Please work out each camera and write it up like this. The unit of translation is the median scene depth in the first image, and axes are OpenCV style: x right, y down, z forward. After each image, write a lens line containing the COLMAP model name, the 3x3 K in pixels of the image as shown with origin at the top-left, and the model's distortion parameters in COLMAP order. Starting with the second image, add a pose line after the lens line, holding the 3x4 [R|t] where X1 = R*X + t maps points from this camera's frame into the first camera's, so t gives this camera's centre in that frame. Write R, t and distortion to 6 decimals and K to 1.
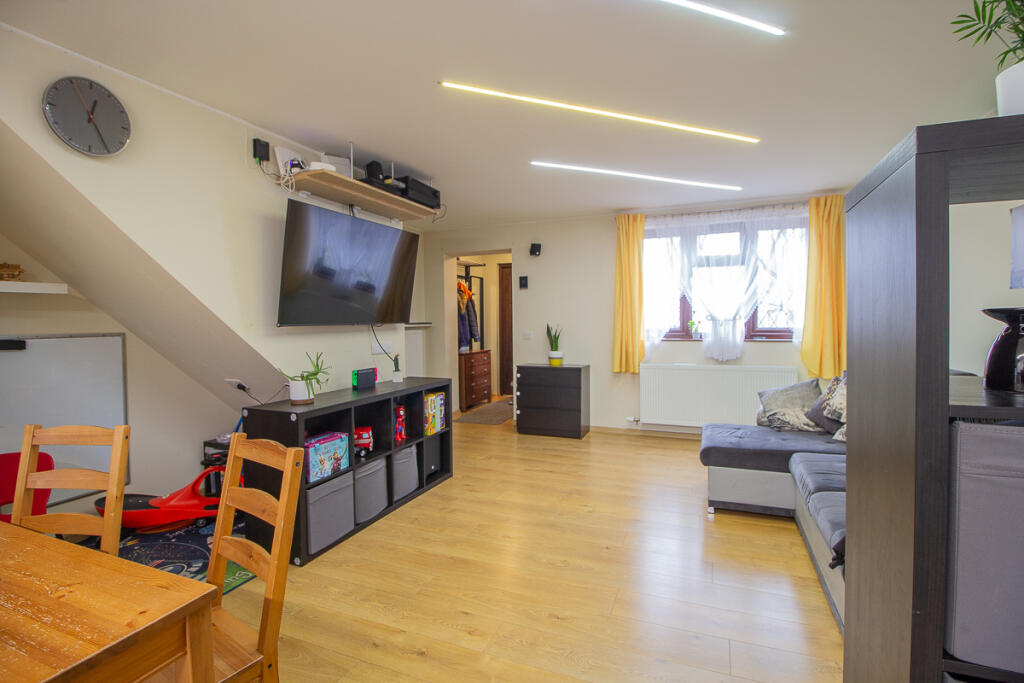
lens RADIAL K [[477.3, 0, 523.5], [0, 477.3, 332.4], [0, 0, 1]] dist [-0.003197, -0.012765]
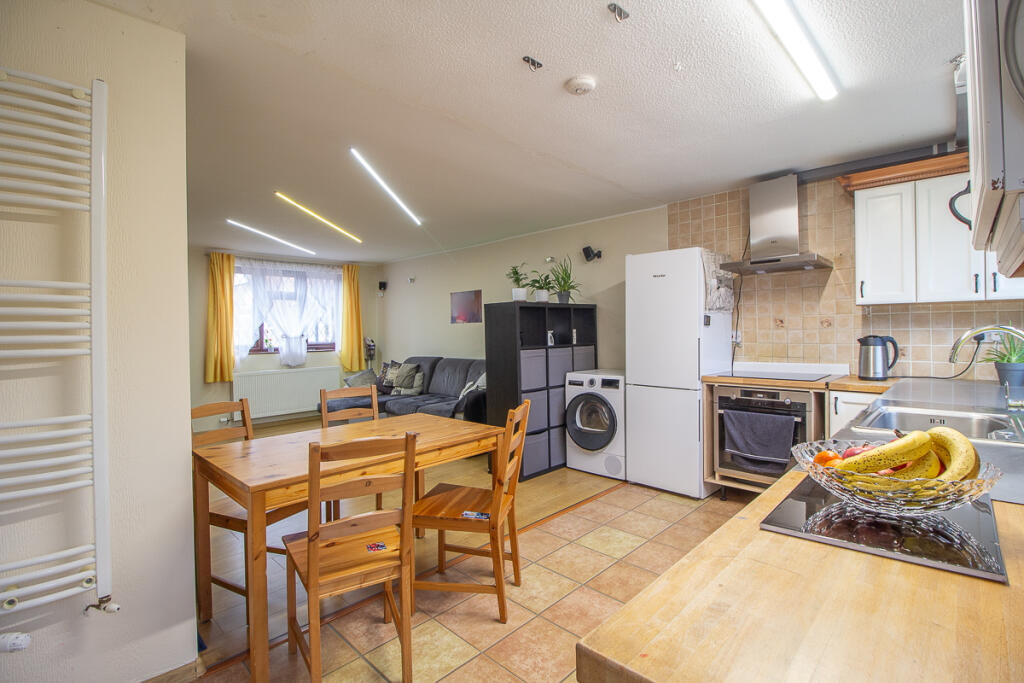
lens RADIAL K [[477.3, 0, 523.5], [0, 477.3, 332.4], [0, 0, 1]] dist [-0.003197, -0.012765]
pose [[0.362635, 0.001023, 0.931931, -0.652604], [0.034164, 0.999313, -0.014391, 0.001911], [-0.931305, 0.037057, 0.362351, -0.166624]]
